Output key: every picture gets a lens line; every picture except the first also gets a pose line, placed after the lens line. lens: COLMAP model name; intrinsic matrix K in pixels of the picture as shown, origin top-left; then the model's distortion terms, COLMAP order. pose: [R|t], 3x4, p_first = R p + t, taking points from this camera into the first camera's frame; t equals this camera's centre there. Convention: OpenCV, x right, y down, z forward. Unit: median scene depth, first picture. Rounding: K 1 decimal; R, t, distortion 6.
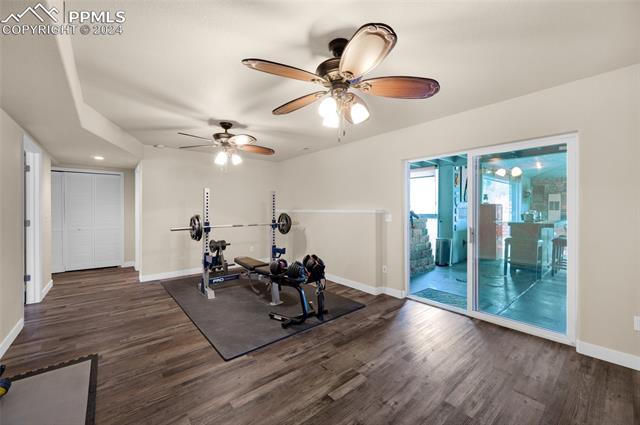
lens RADIAL K [[253.1, 0, 320.0], [0, 253.1, 212.5], [0, 0, 1]] dist [0.000857, -0.000184]
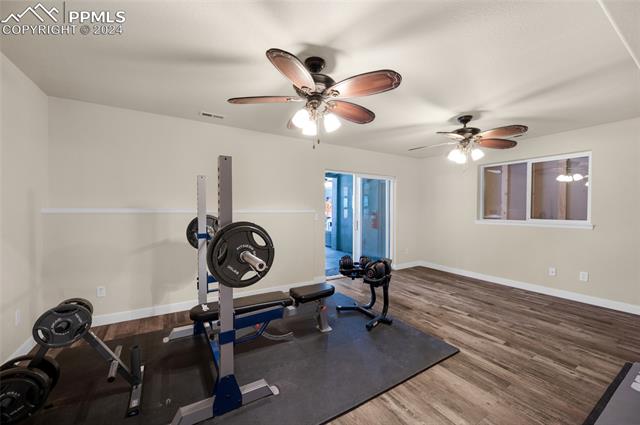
lens RADIAL K [[253.1, 0, 320.0], [0, 253.1, 212.5], [0, 0, 1]] dist [0.000857, -0.000184]
pose [[0.142775, -0.015466, 0.989634, -1.535535], [-0.009417, 0.999811, 0.016983, -0.023194], [-0.989710, -0.011745, 0.142603, 1.455816]]
